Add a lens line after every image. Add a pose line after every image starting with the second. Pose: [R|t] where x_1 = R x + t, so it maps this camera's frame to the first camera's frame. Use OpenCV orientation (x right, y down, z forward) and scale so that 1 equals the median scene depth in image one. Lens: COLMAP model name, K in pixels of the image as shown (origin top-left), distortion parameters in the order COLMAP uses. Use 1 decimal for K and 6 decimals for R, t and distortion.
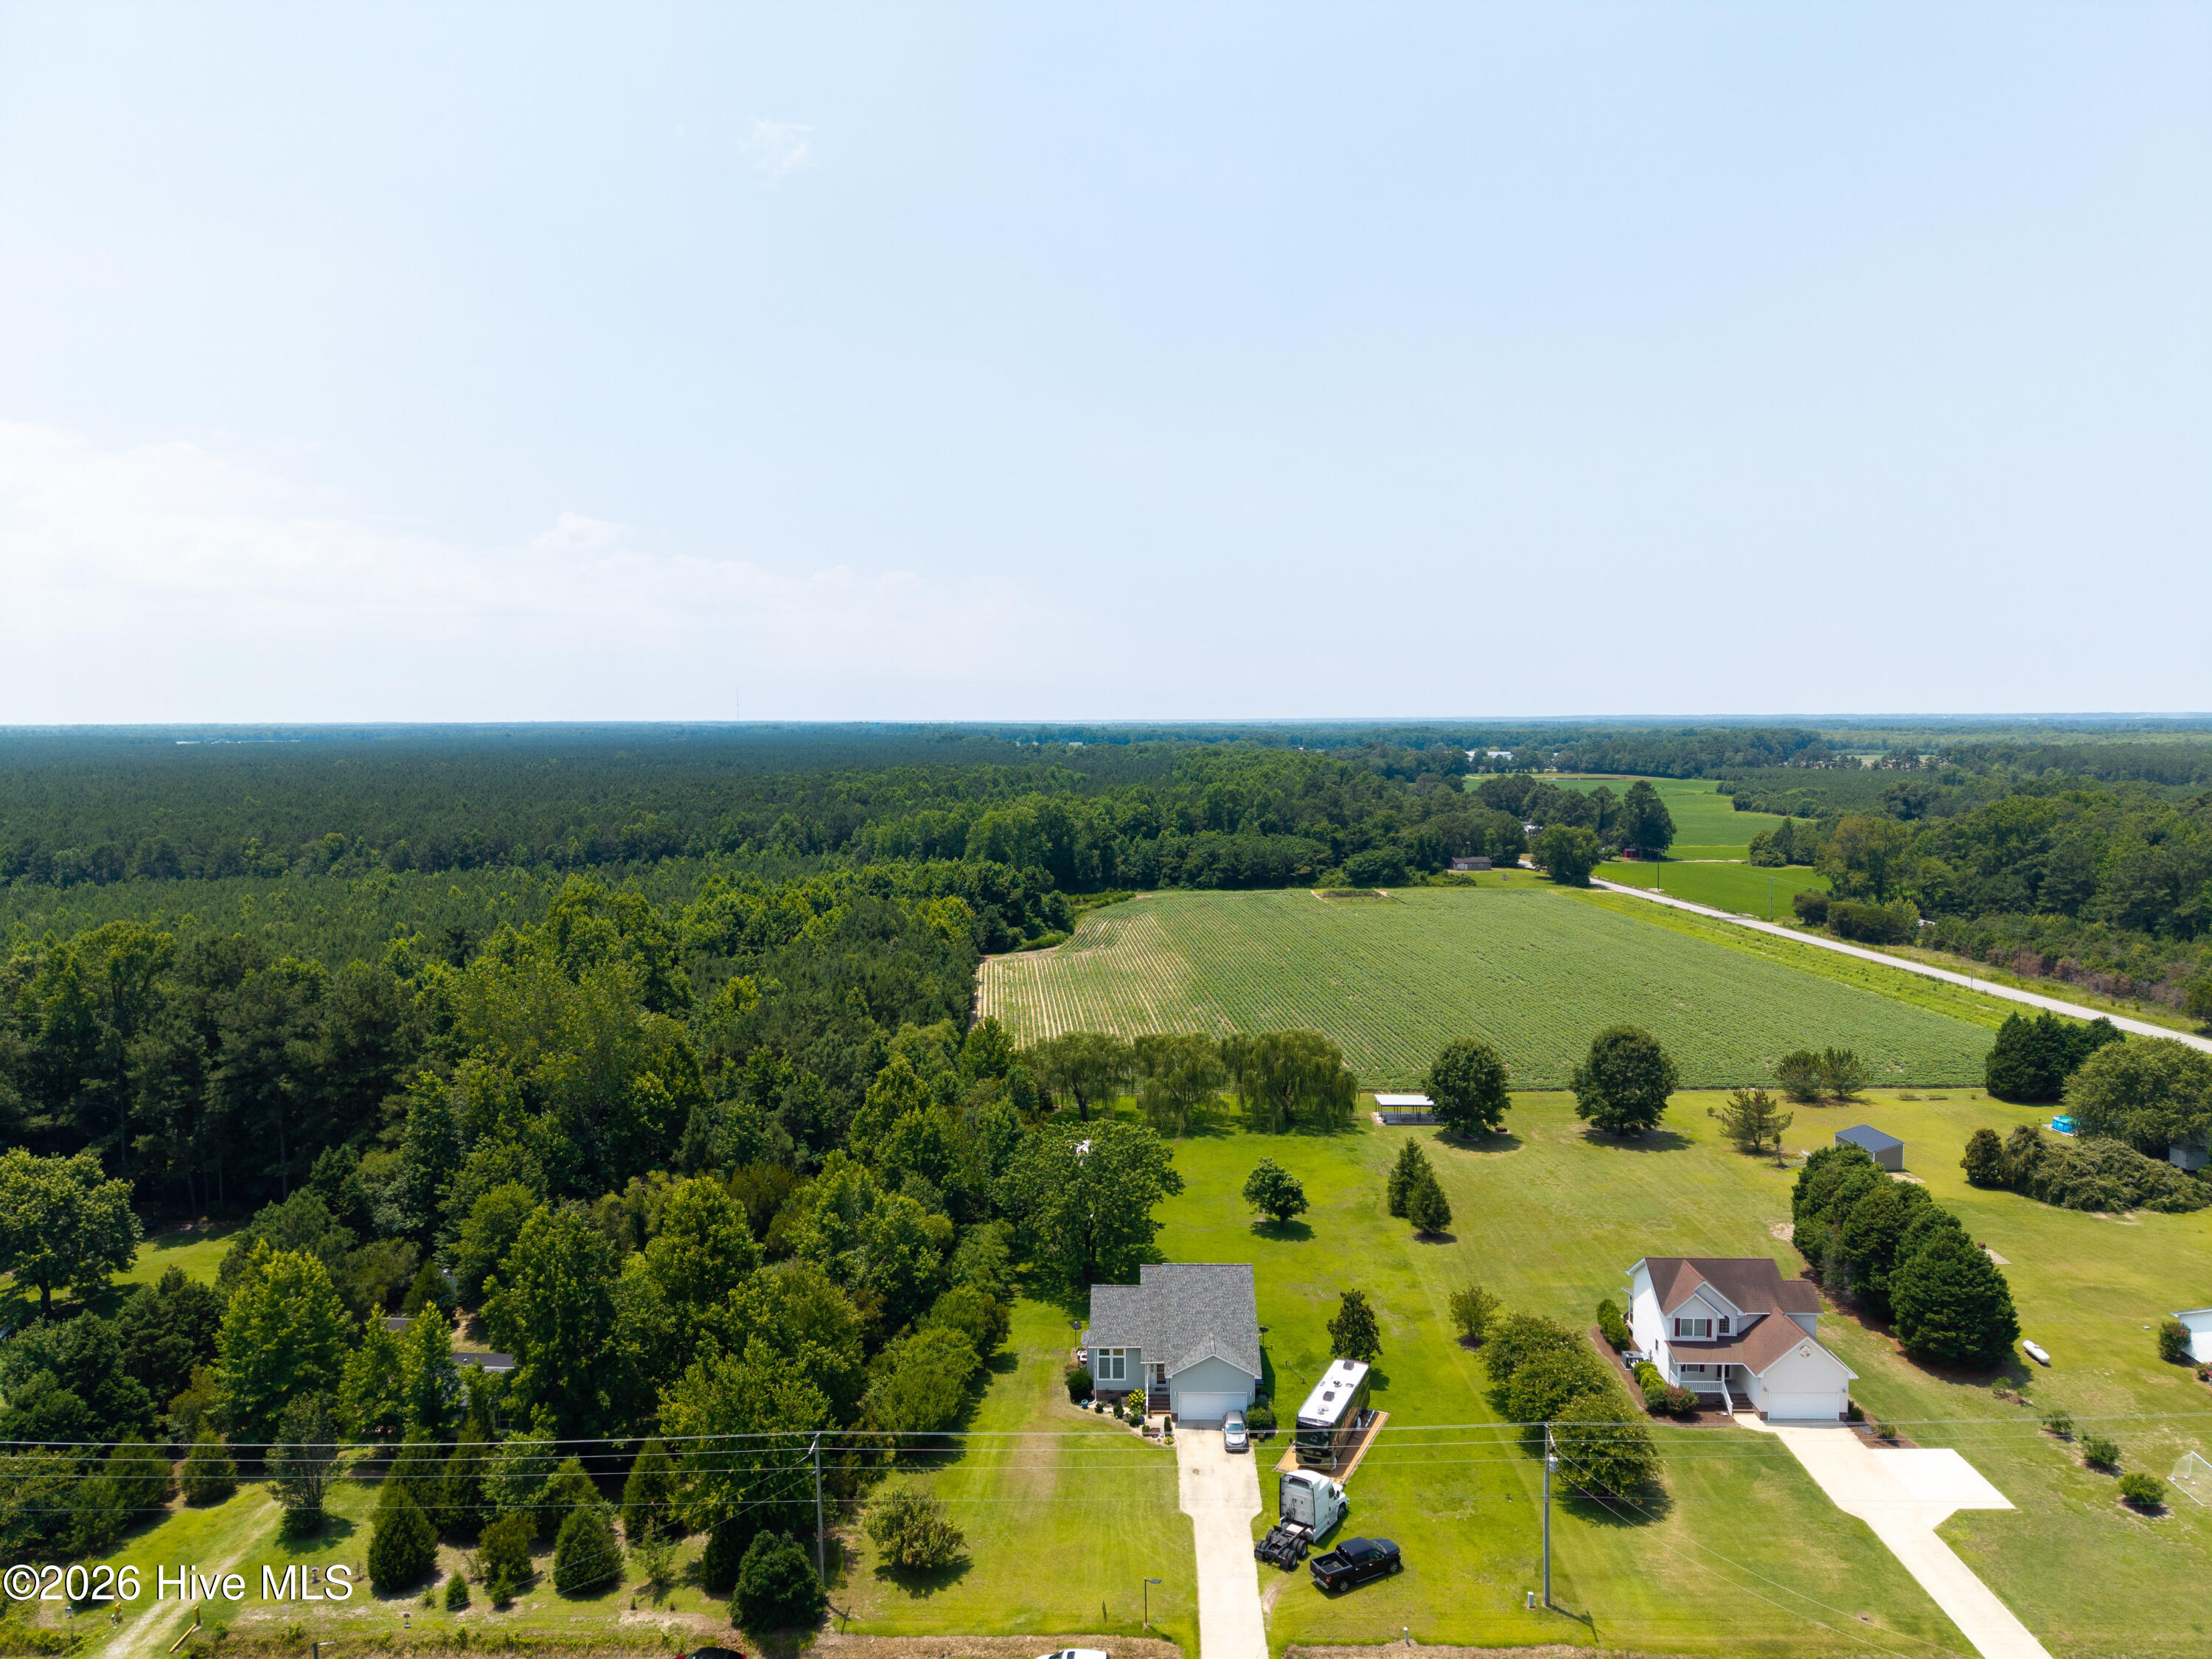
lens RADIAL K [[1478.4, 0, 1103.7], [0, 1478.4, 818.5], [0, 0, 1]] dist [0.041923, -0.043844]
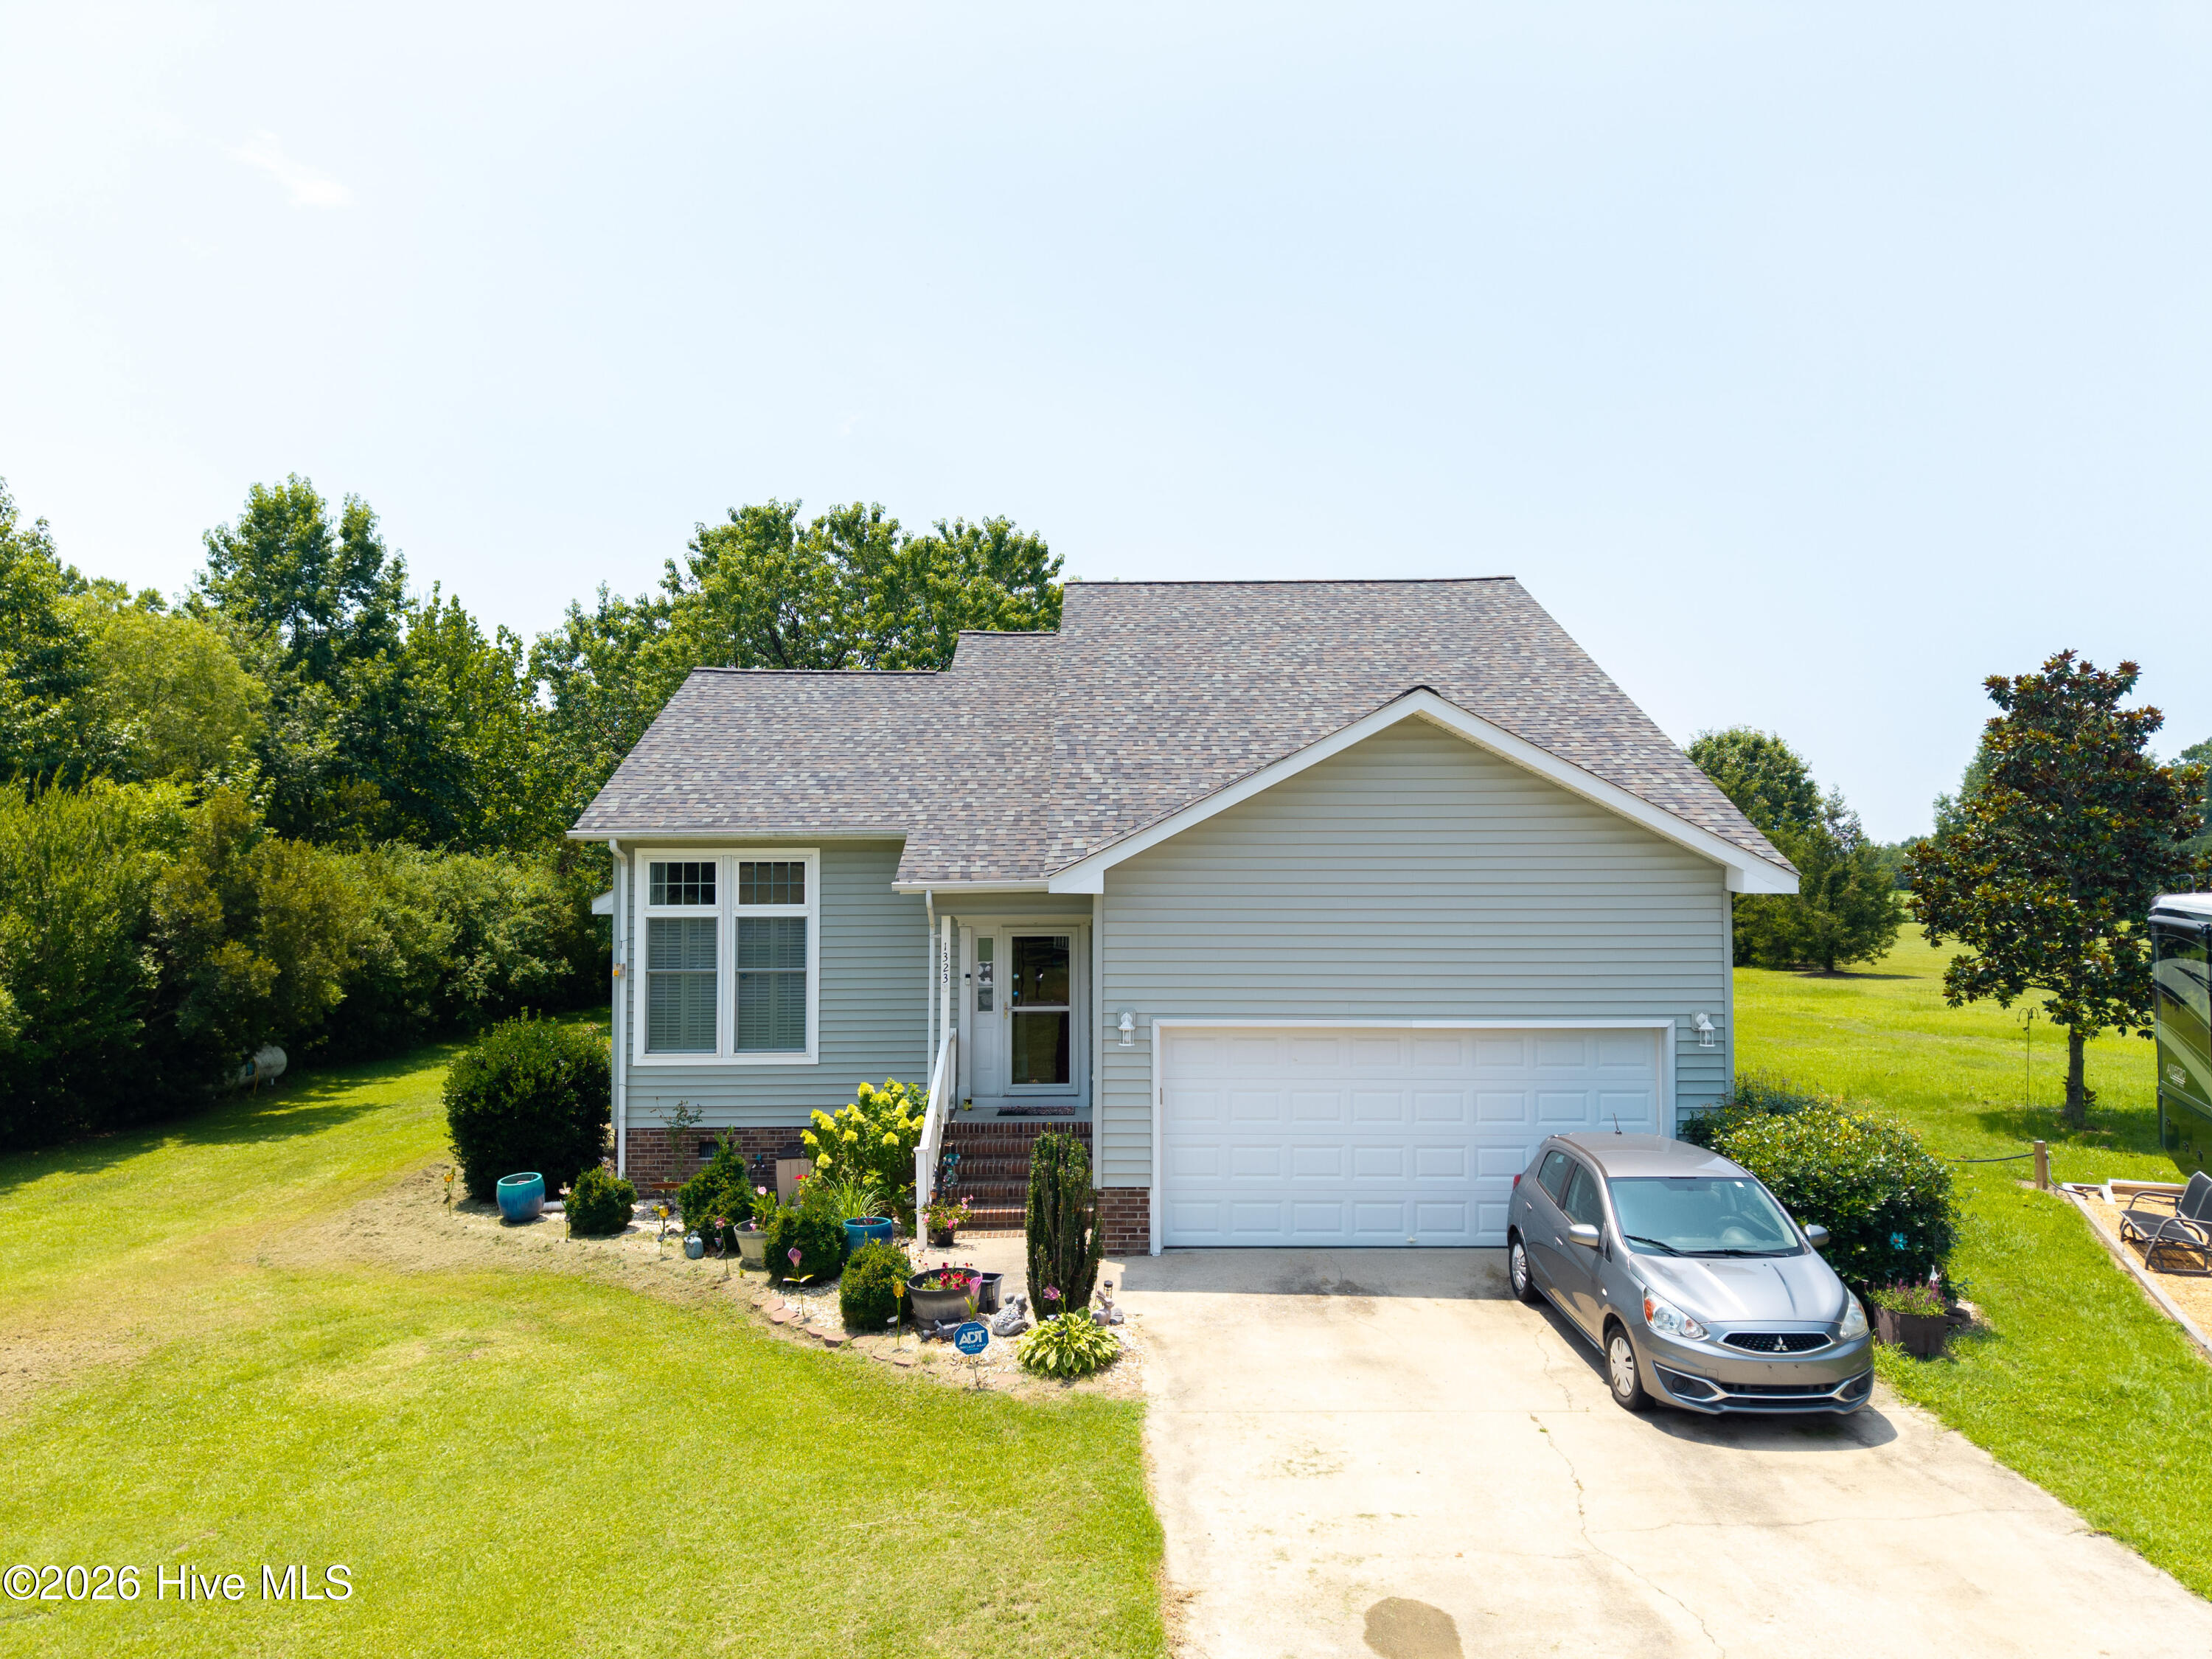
lens RADIAL K [[1478.4, 0, 1111.0], [0, 1478.4, 816.1], [0, 0, 1]] dist [0.041923, -0.043844]
pose [[0.999296, 0.006455, 0.036965, 0.026051], [-0.002117, 0.993223, -0.116207, 0.239045], [-0.037465, 0.116047, 0.992537, 0.541899]]
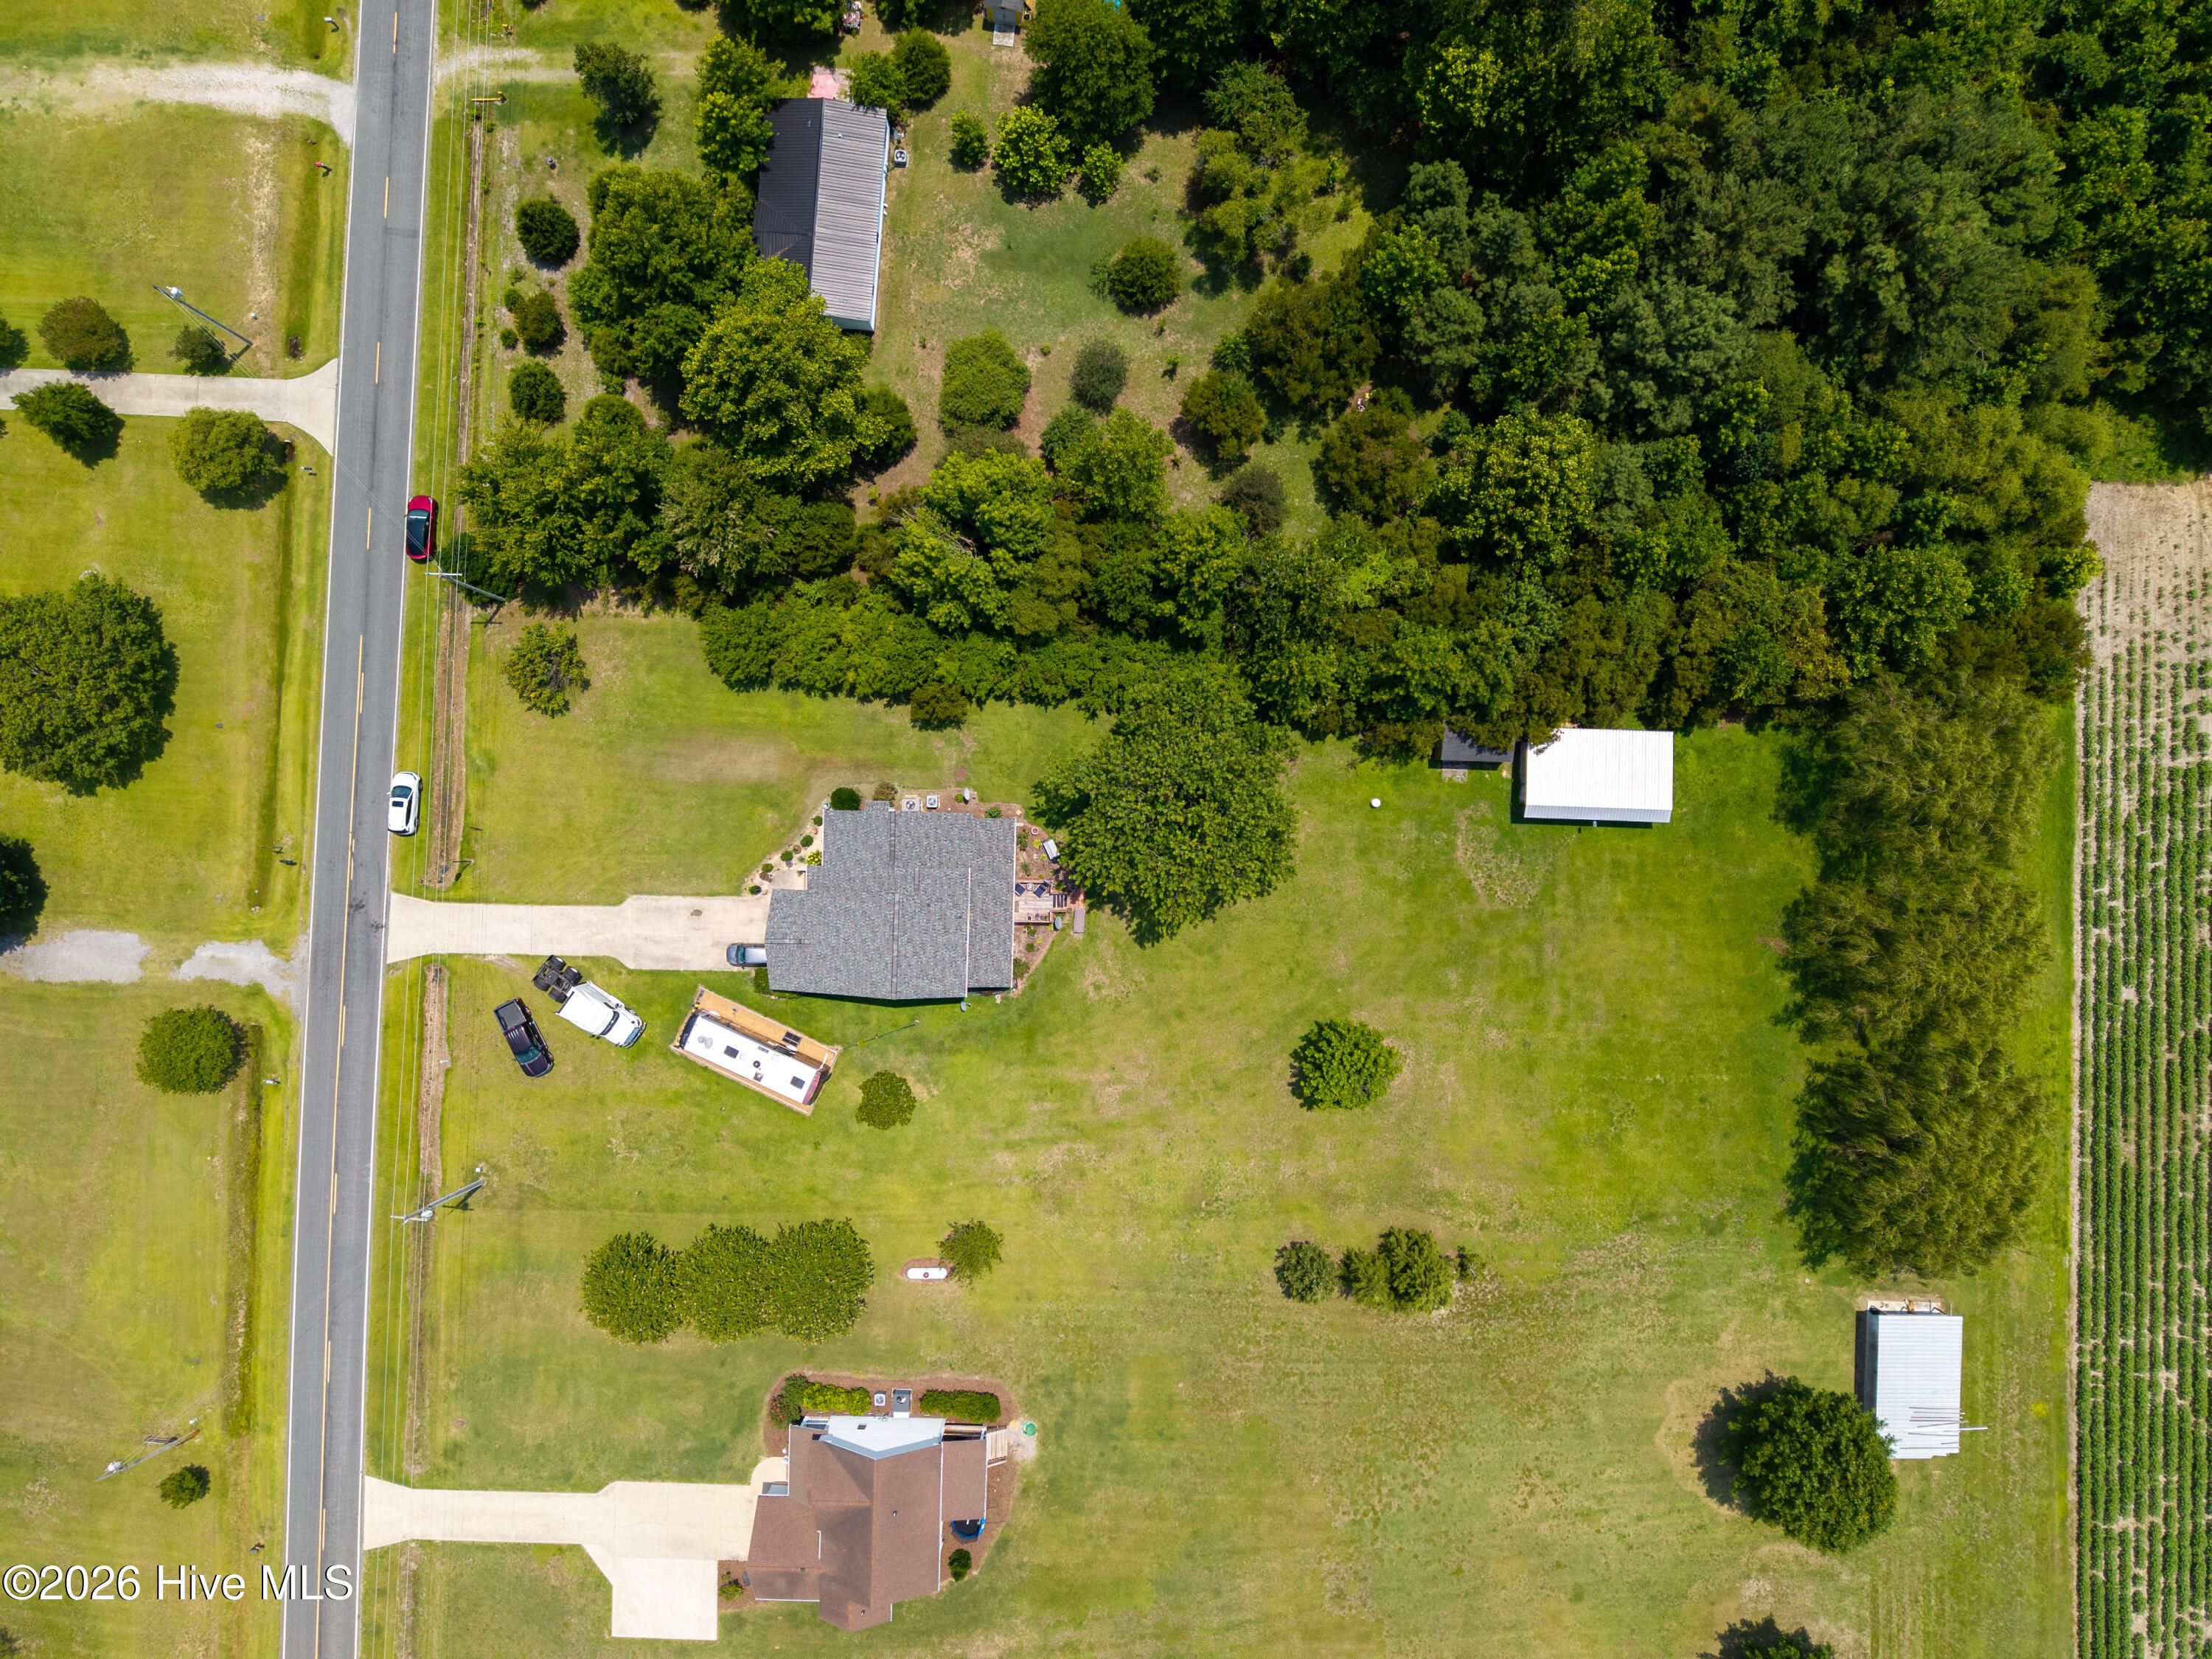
lens RADIAL K [[1478.4, 0, 1116.7], [0, 1478.4, 837.7], [0, 0, 1]] dist [0.041923, -0.043844]
pose [[0.007467, 0.999874, 0.013978, -0.002458], [-0.053891, -0.013556, 0.998455, -0.371957], [0.998519, -0.008209, 0.053783, 0.728633]]
